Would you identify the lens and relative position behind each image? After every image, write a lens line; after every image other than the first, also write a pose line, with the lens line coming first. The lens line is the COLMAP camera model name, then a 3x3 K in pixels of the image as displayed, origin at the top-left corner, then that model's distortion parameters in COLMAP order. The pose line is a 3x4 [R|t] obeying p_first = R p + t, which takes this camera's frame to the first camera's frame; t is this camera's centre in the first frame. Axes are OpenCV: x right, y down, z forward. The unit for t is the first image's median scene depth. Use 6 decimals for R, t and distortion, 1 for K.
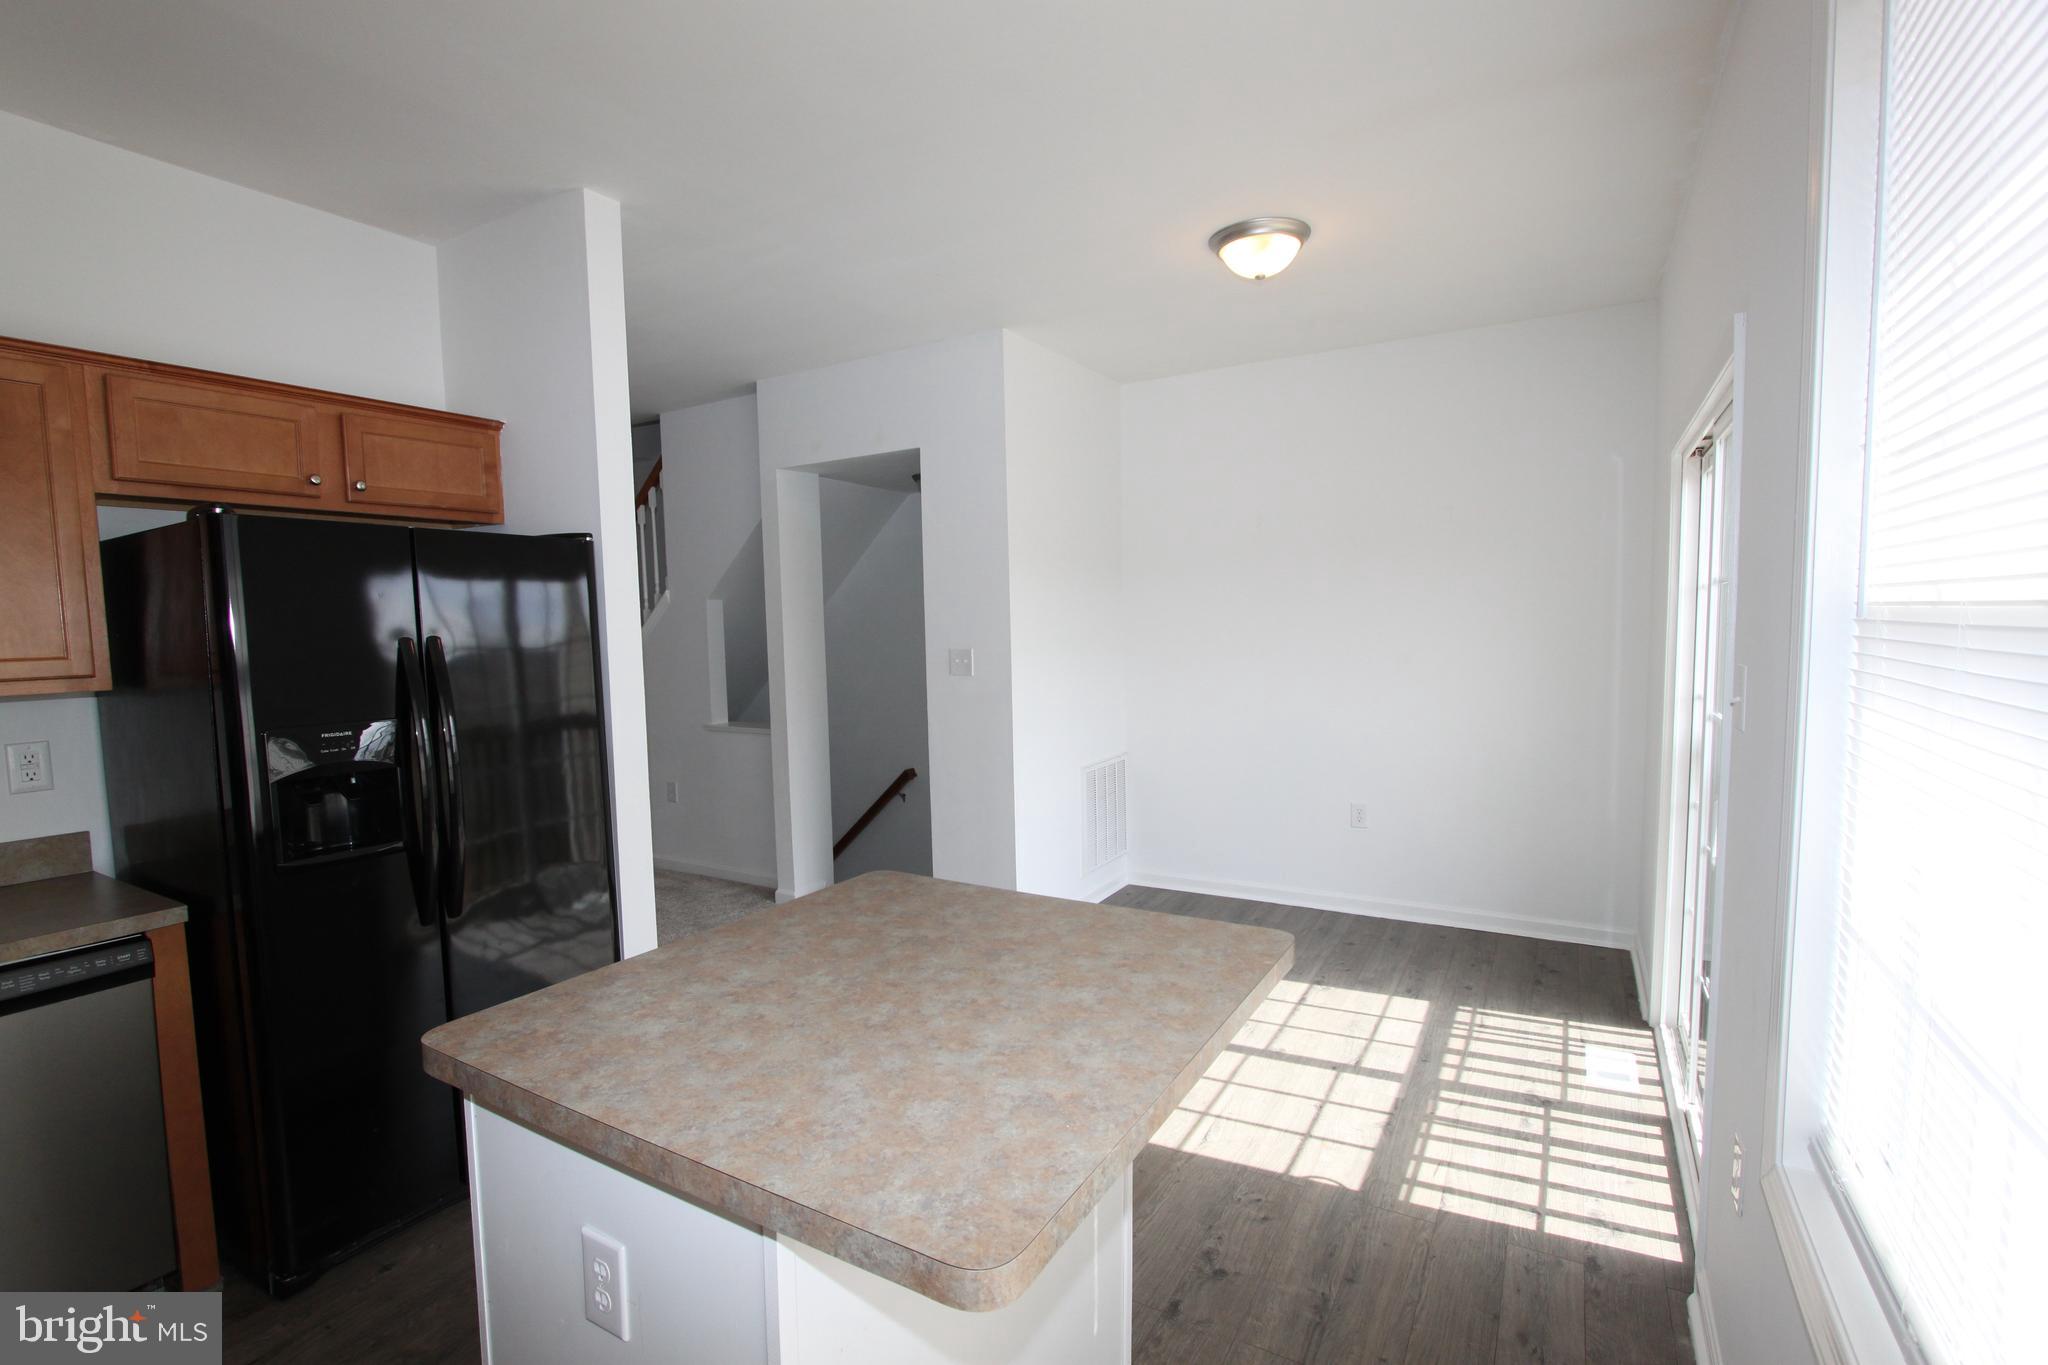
lens RADIAL K [[931.5, 0, 1018.5], [0, 931.5, 698.2], [0, 0, 1]] dist [-0.000227, -0.000565]
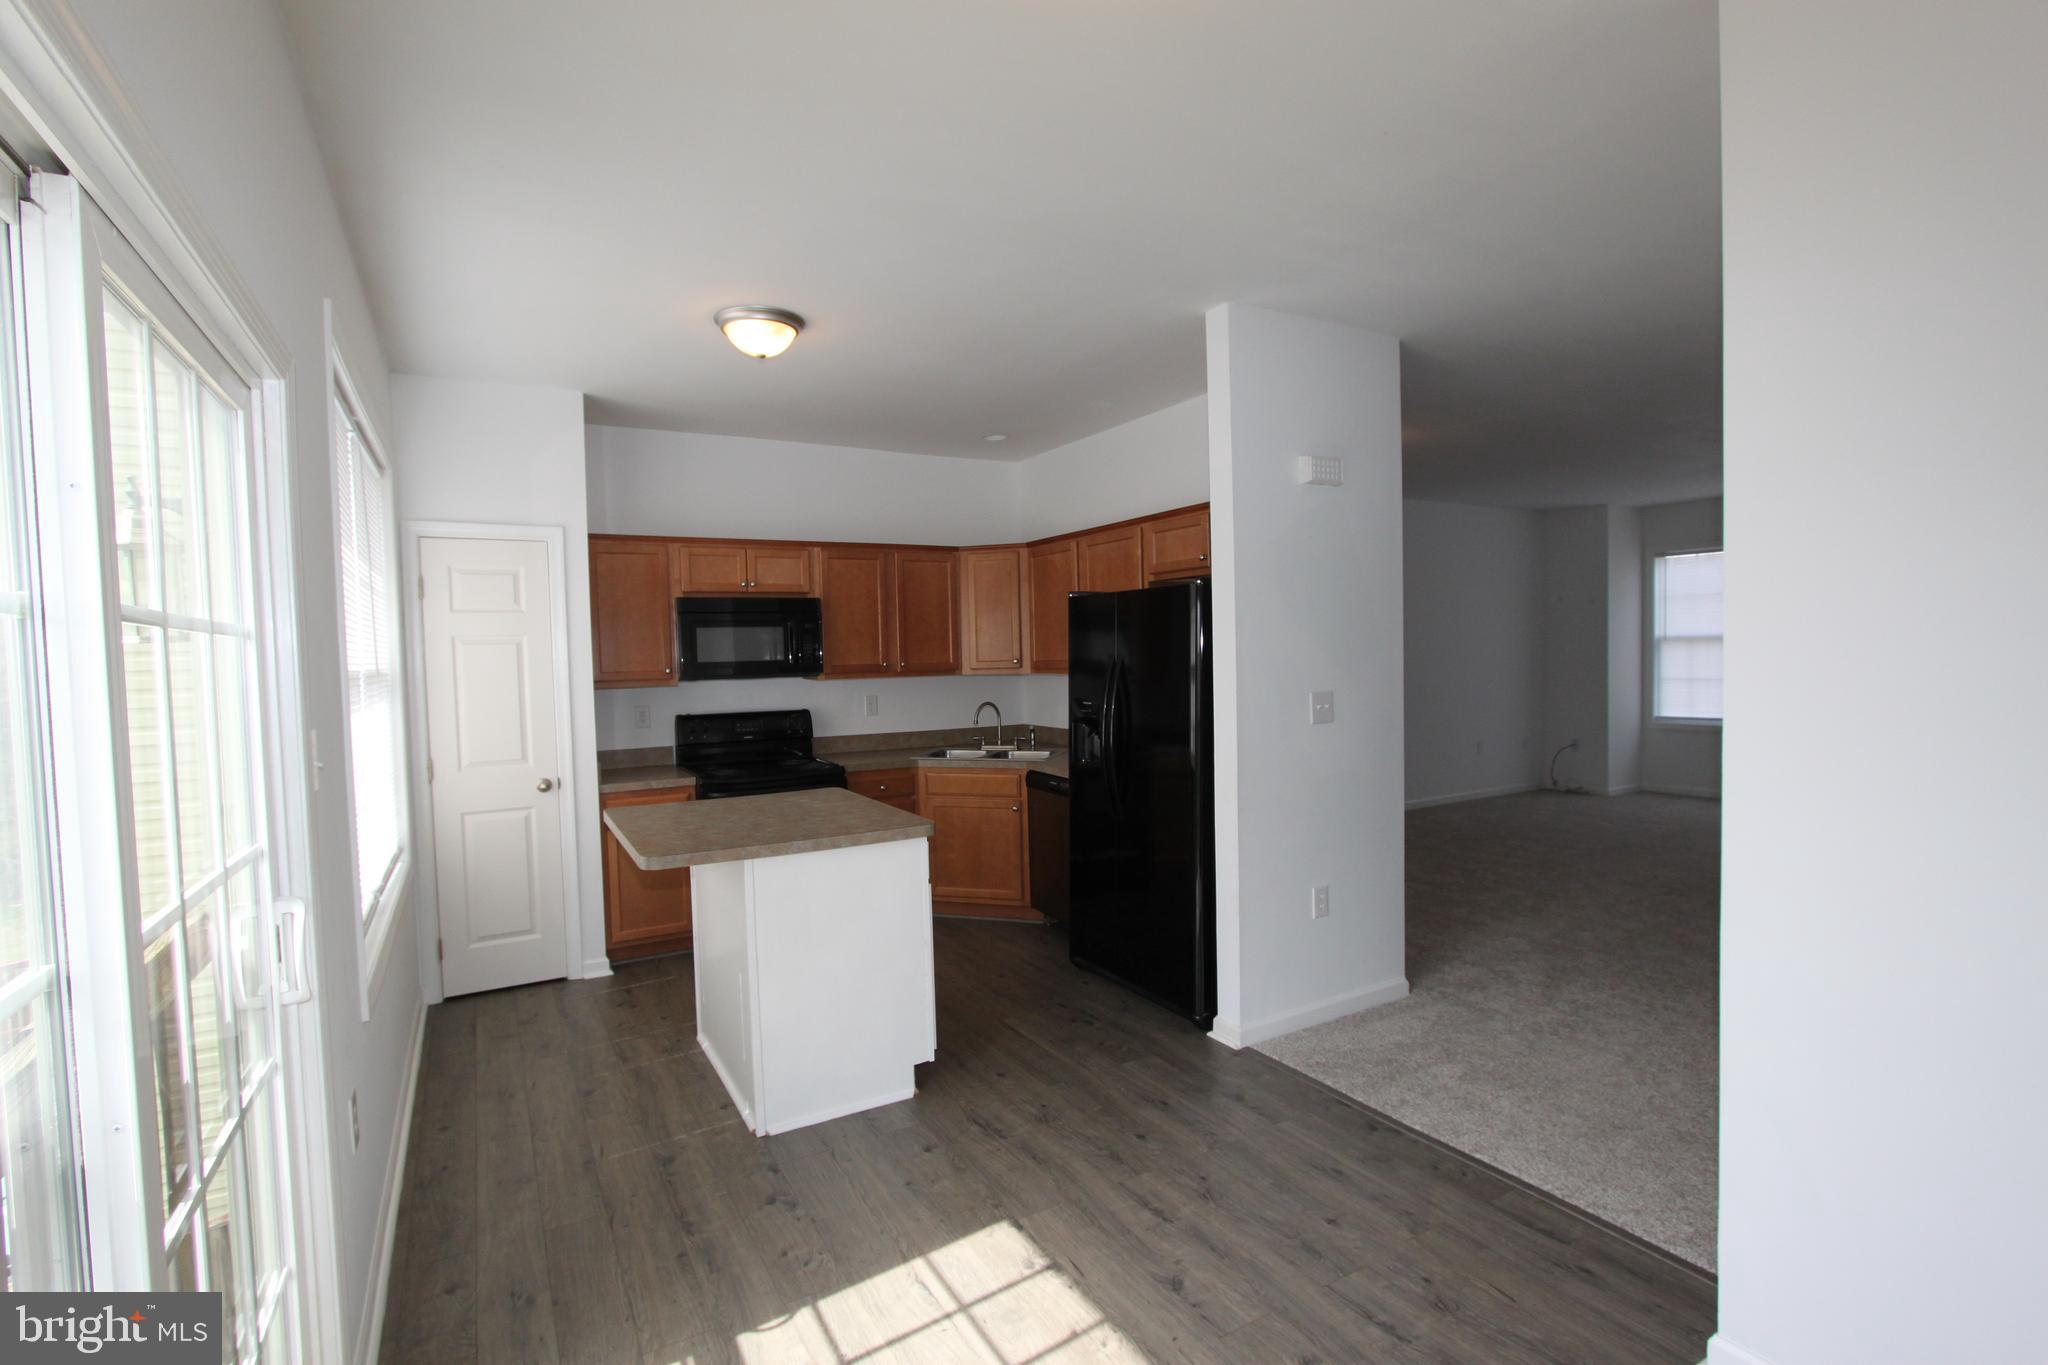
lens RADIAL K [[931.5, 0, 1018.5], [0, 931.5, 698.2], [0, 0, 1]] dist [-0.000227, -0.000565]
pose [[-0.485477, 0.068748, -0.871542, 1.040762], [-0.039560, 0.994155, 0.100456, -0.171158], [0.873354, 0.083247, -0.479920, 1.748460]]
